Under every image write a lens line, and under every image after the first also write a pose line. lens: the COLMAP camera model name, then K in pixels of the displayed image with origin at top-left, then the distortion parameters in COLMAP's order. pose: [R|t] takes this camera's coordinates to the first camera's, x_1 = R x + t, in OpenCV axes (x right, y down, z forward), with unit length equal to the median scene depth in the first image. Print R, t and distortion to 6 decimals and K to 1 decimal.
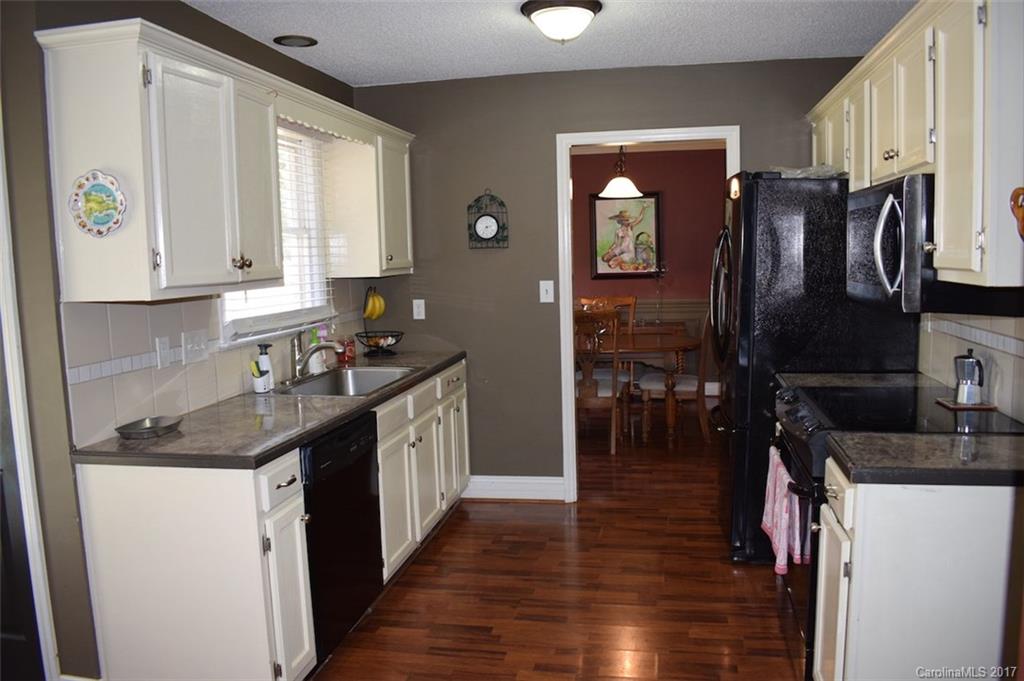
lens RADIAL K [[881.3, 0, 516.0], [0, 881.3, 340.2], [0, 0, 1]] dist [-0.092367, -0.010645]
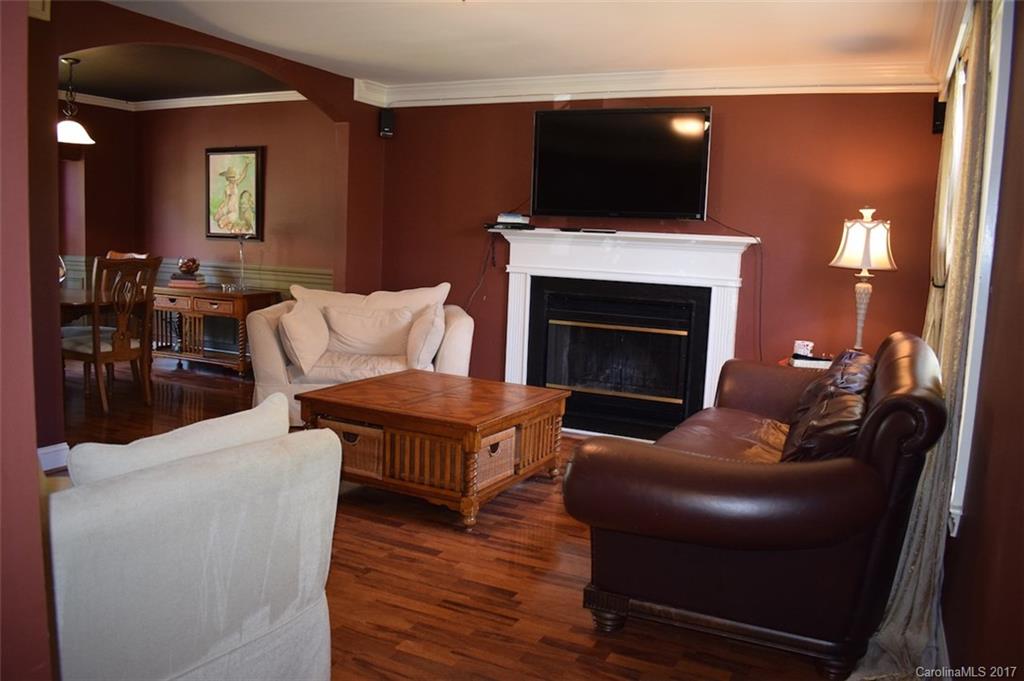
lens RADIAL K [[813.5, 0, 510.3], [0, 813.5, 332.8], [0, 0, 1]] dist [-0.086782, 0.008309]
pose [[0.954422, 0.100756, -0.280940, 0.657354], [-0.095057, 0.994895, 0.033876, -0.029474], [0.282919, -0.005627, 0.959127, 0.268565]]
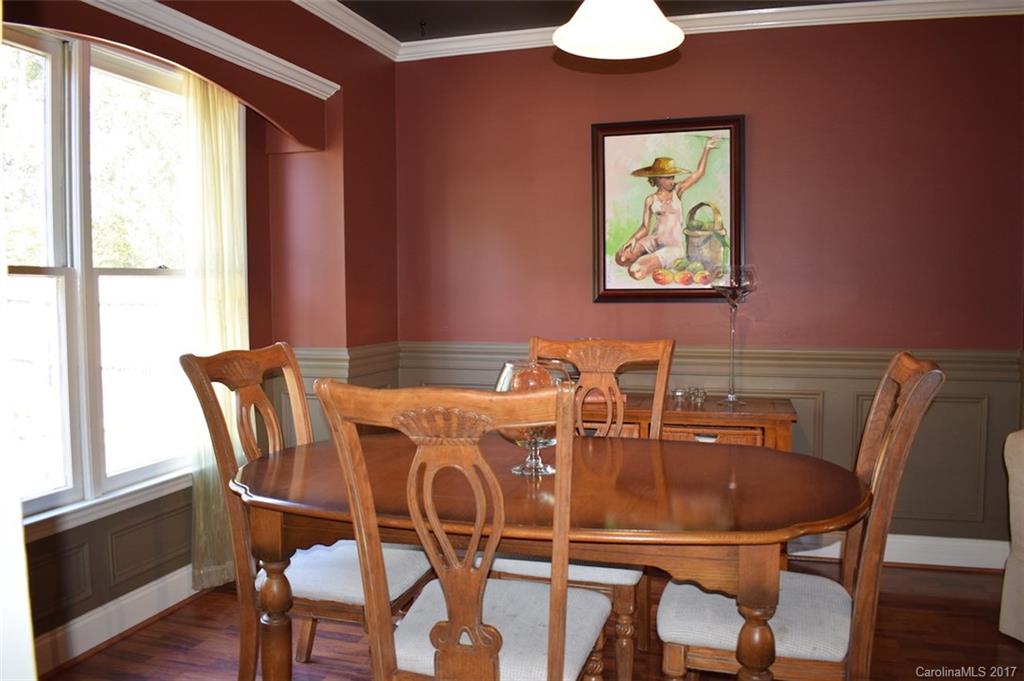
lens RADIAL K [[813.5, 0, 512.2], [0, 813.5, 338.3], [0, 0, 1]] dist [-0.086782, 0.008309]
pose [[0.992288, 0.029456, -0.120400, 0.096633], [-0.034075, 0.998753, -0.036484, -0.031603], [0.119175, 0.040305, 0.992055, 0.561725]]
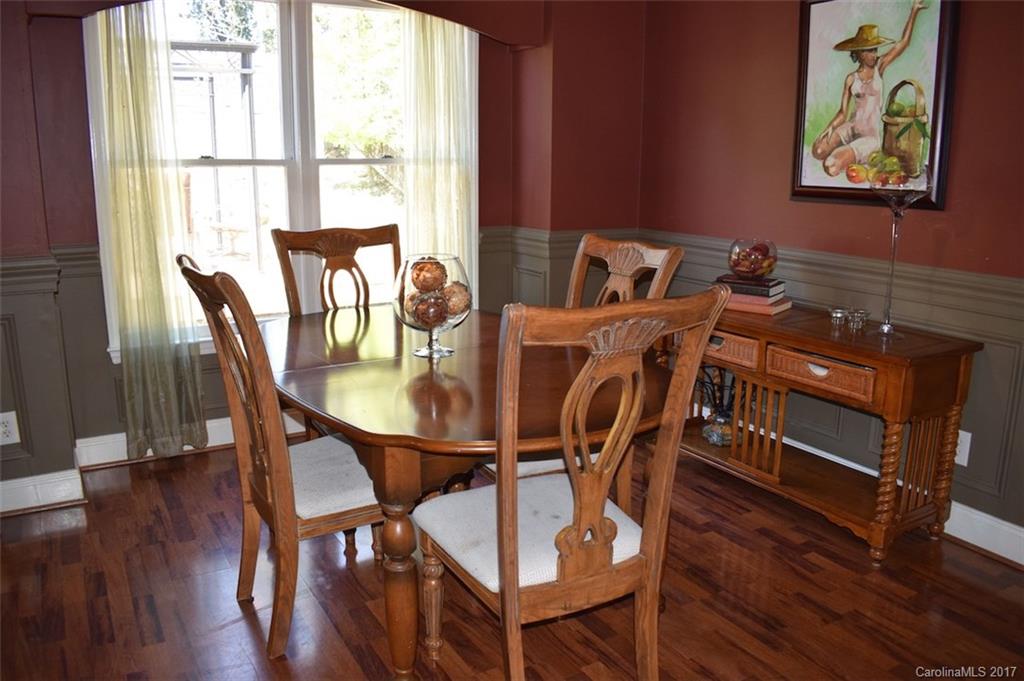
lens RADIAL K [[813.5, 0, 514.3], [0, 813.5, 341.0], [0, 0, 1]] dist [-0.086782, 0.008309]
pose [[0.630225, 0.202593, -0.749515, 0.309412], [-0.101422, 0.978566, 0.179225, -0.058608], [0.769759, -0.036934, 0.637265, 0.655733]]
